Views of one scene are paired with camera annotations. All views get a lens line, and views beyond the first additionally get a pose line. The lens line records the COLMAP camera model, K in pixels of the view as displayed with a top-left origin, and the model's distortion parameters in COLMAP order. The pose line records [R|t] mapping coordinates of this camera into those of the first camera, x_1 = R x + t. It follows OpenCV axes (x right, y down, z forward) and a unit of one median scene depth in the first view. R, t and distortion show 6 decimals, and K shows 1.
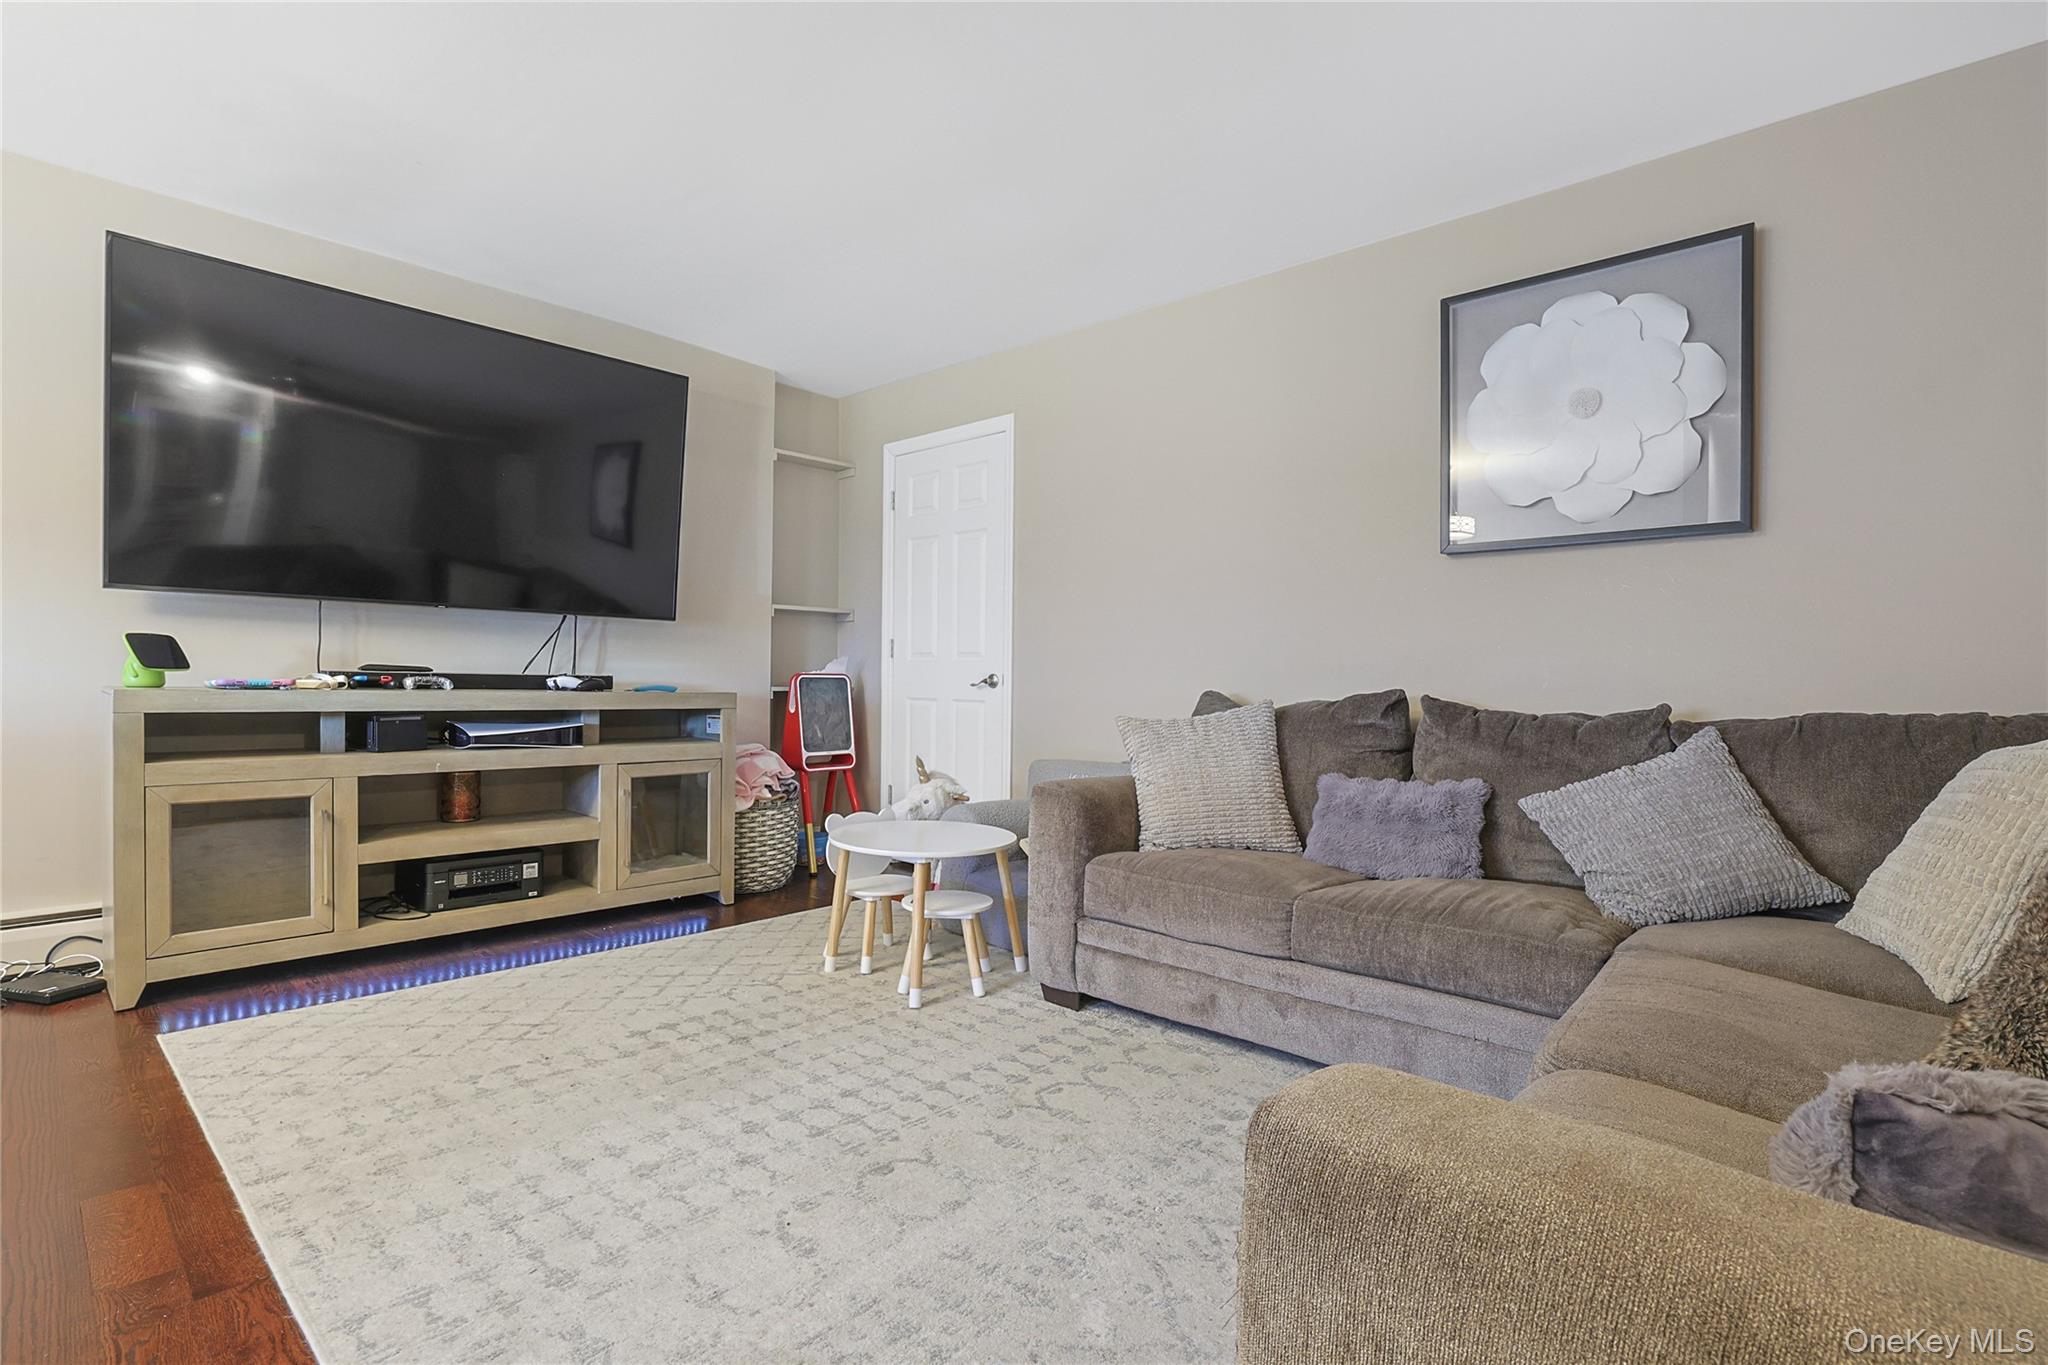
lens RADIAL K [[949.0, 0, 1010.7], [0, 949.0, 682.0], [0, 0, 1]] dist [-0.035779, 0.002209]
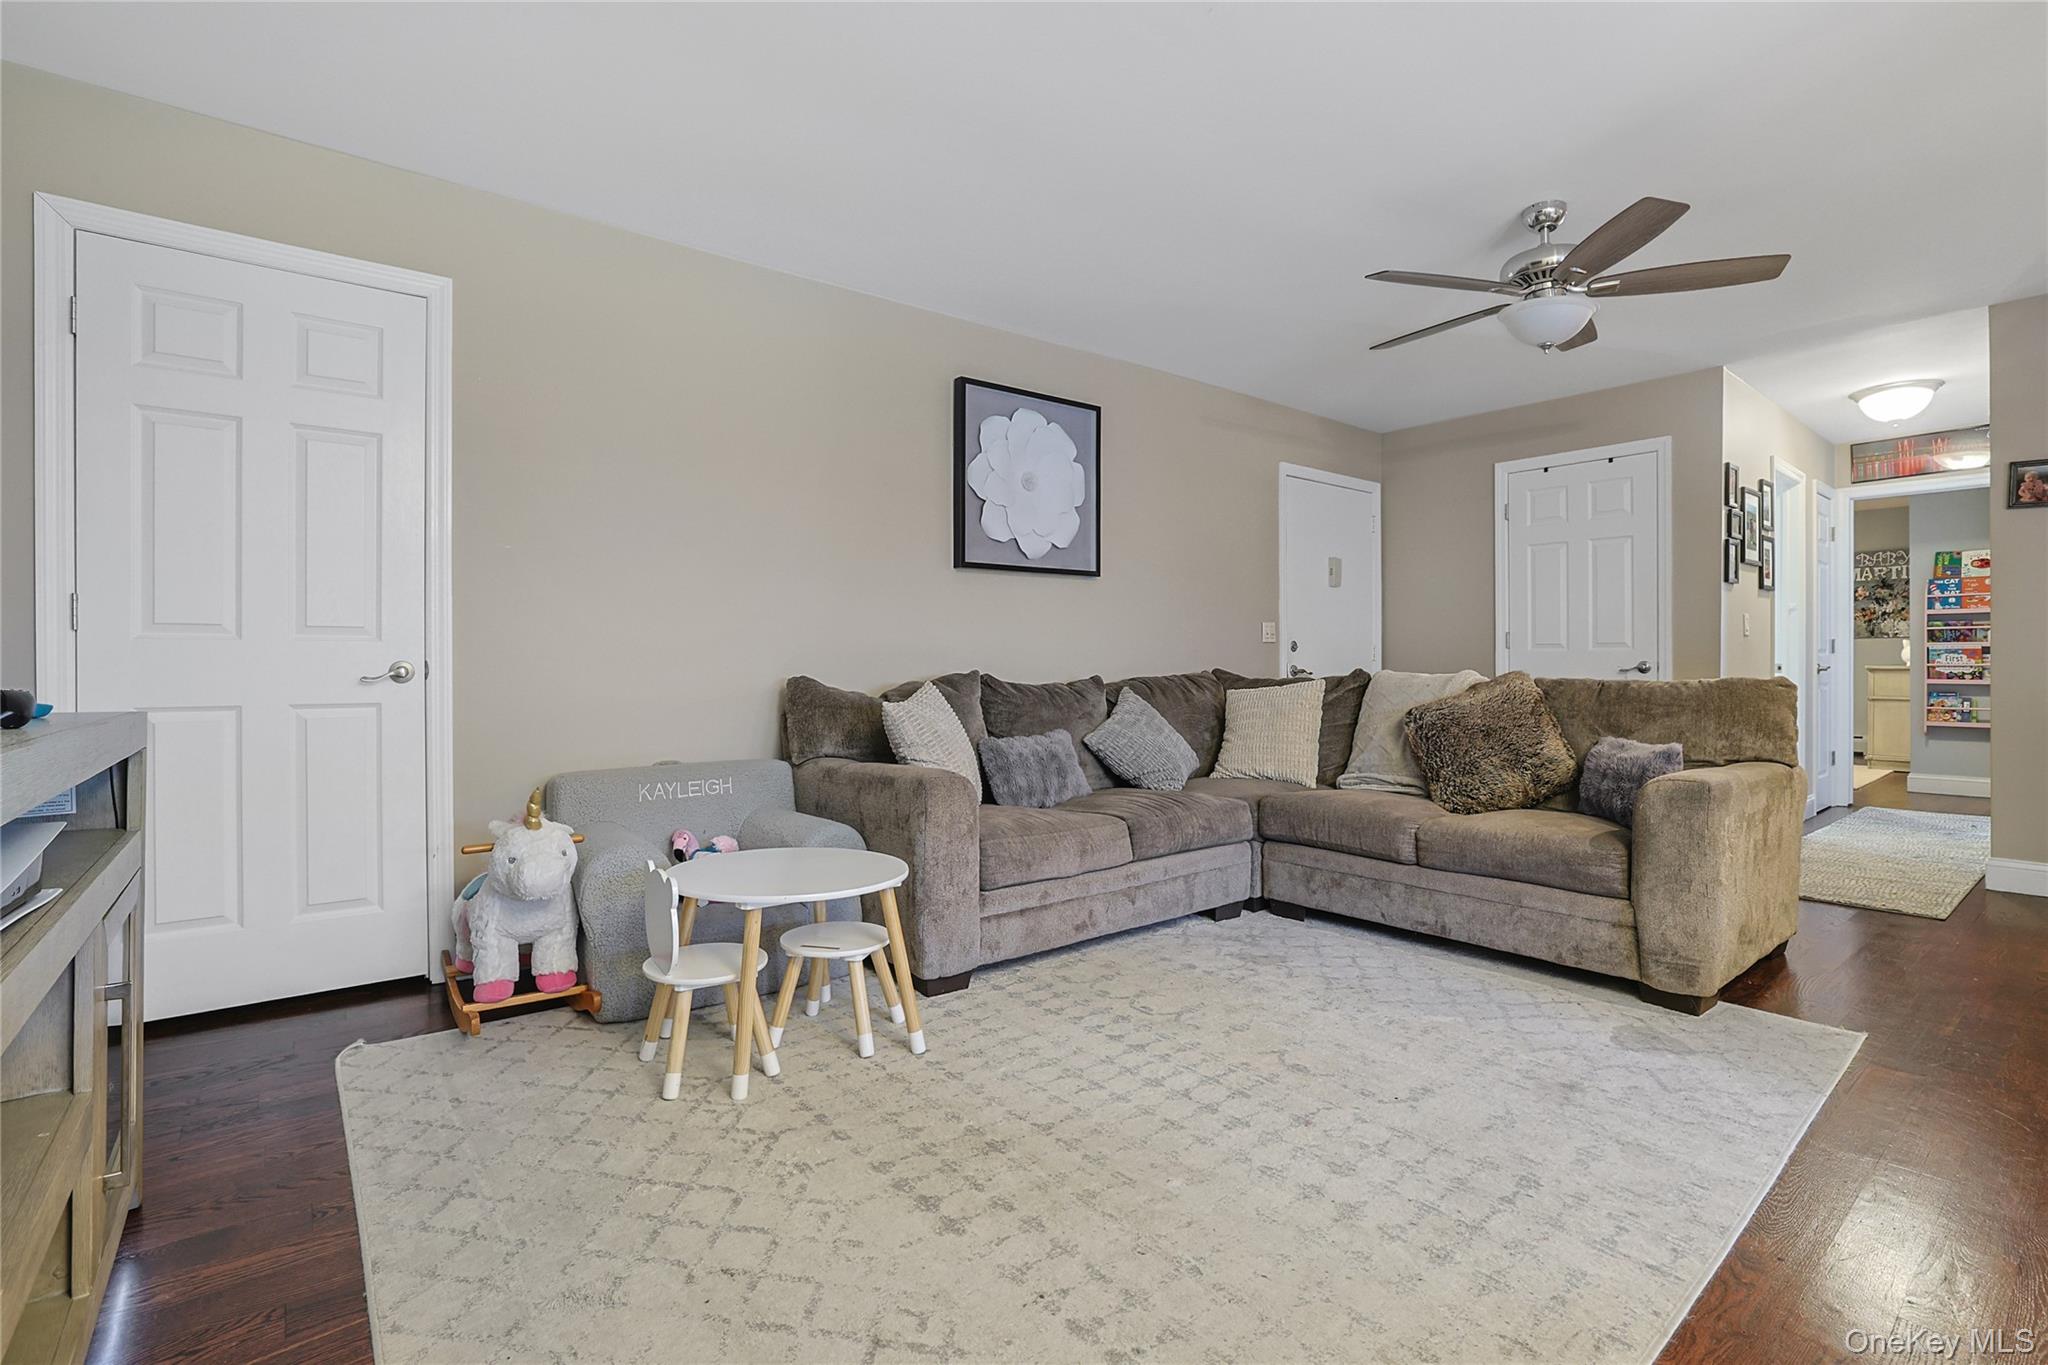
lens RADIAL K [[949.0, 0, 1024.5], [0, 949.0, 655.6], [0, 0, 1]] dist [-0.035779, 0.002209]
pose [[0.155792, -0.007698, 0.987760, -0.995985], [0.006828, 0.999954, 0.006716, -0.023442], [-0.987766, 0.005698, 0.155837, 0.822093]]
